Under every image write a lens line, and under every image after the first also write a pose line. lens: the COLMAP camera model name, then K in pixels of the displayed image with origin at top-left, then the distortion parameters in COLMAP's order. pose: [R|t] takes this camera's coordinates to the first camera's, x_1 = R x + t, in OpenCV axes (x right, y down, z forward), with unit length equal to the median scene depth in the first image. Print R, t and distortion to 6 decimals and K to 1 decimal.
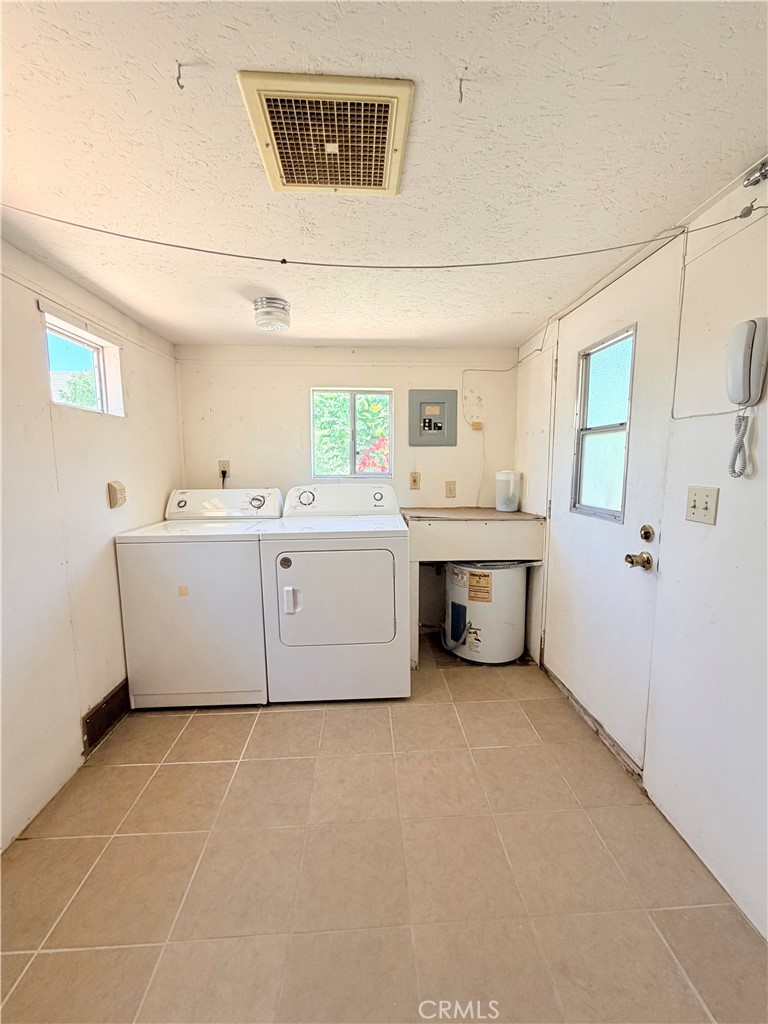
lens RADIAL K [[410.3, 0, 384.2], [0, 410.3, 509.4], [0, 0, 1]] dist [0.000654, -0.000057]
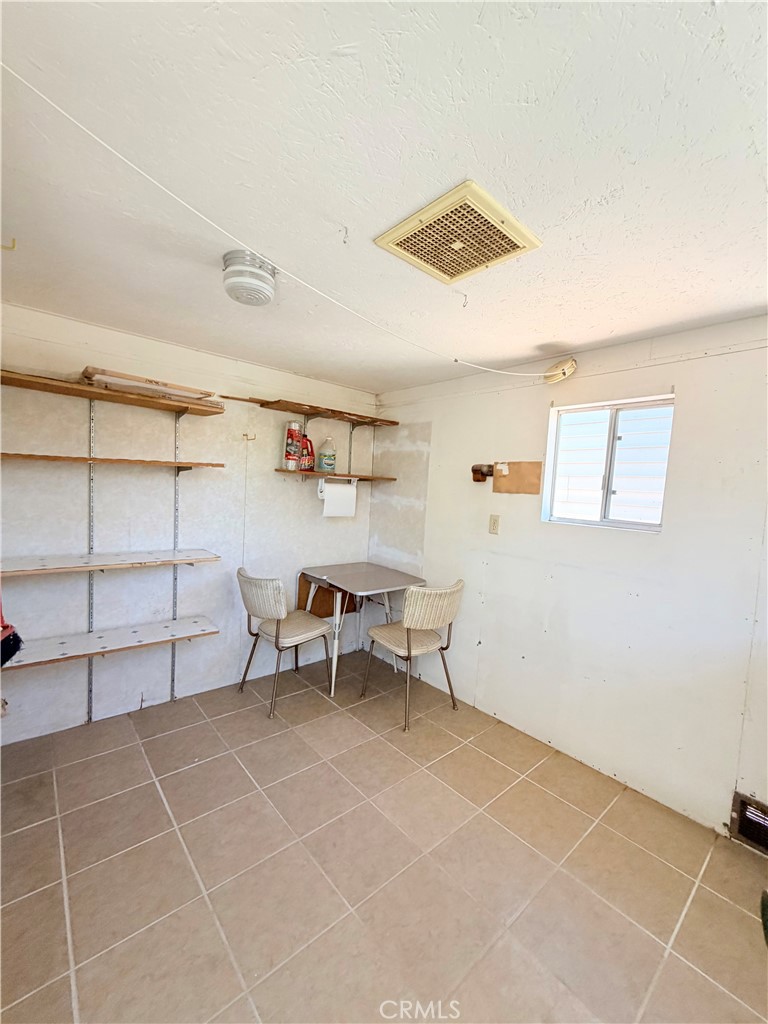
lens RADIAL K [[410.3, 0, 384.2], [0, 410.3, 509.4], [0, 0, 1]] dist [0.000654, -0.000057]
pose [[-0.791608, -0.012413, -0.610903, 0.685965], [-0.119667, 0.983582, 0.135079, -0.211597], [0.599196, 0.180034, -0.780097, 1.720946]]
